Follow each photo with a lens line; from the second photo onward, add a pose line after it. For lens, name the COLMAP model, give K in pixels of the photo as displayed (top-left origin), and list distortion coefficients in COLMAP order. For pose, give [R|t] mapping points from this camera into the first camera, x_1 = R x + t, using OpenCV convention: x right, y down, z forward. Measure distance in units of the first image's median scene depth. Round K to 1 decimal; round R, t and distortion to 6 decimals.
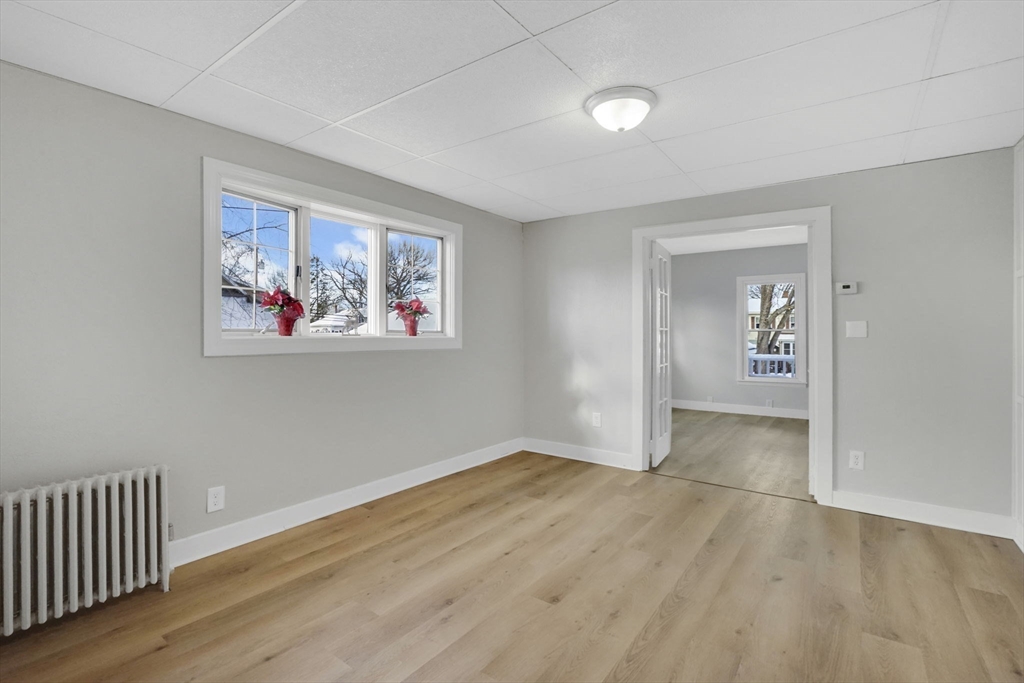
lens RADIAL K [[482.8, 0, 512.0], [0, 482.8, 341.5], [0, 0, 1]] dist [-0.036886, 0.000713]
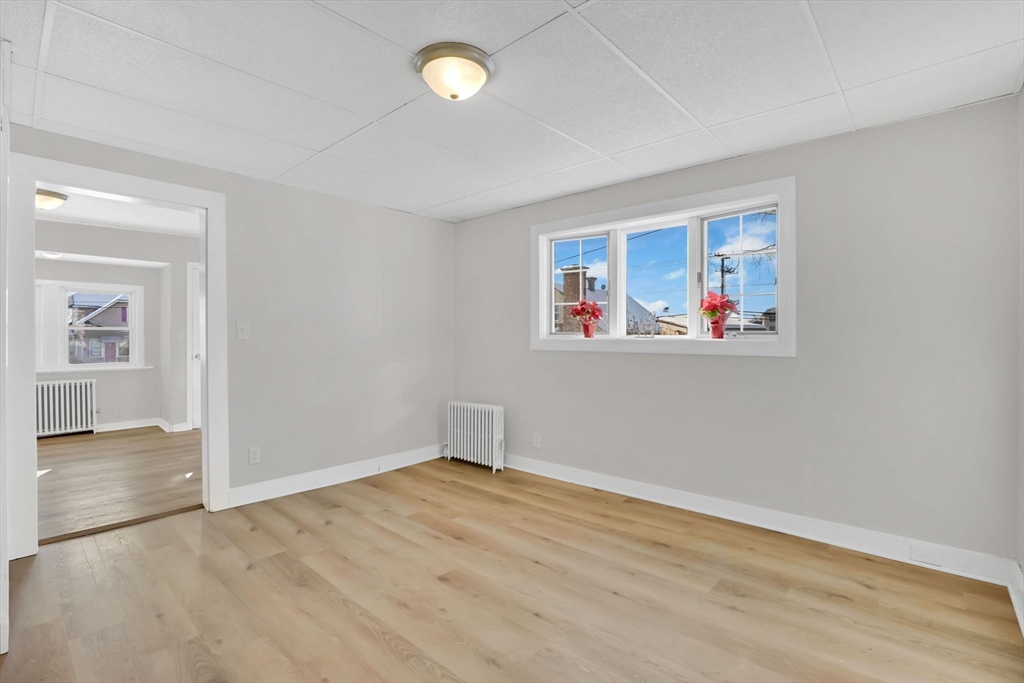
lens RADIAL K [[482.8, 0, 512.0], [0, 482.8, 341.5], [0, 0, 1]] dist [-0.036886, 0.000713]
pose [[-0.128290, 0.000460, -0.991737, 0.894299], [-0.013280, 0.999909, 0.002182, -0.003979], [0.991648, 0.013451, -0.128273, 1.001958]]
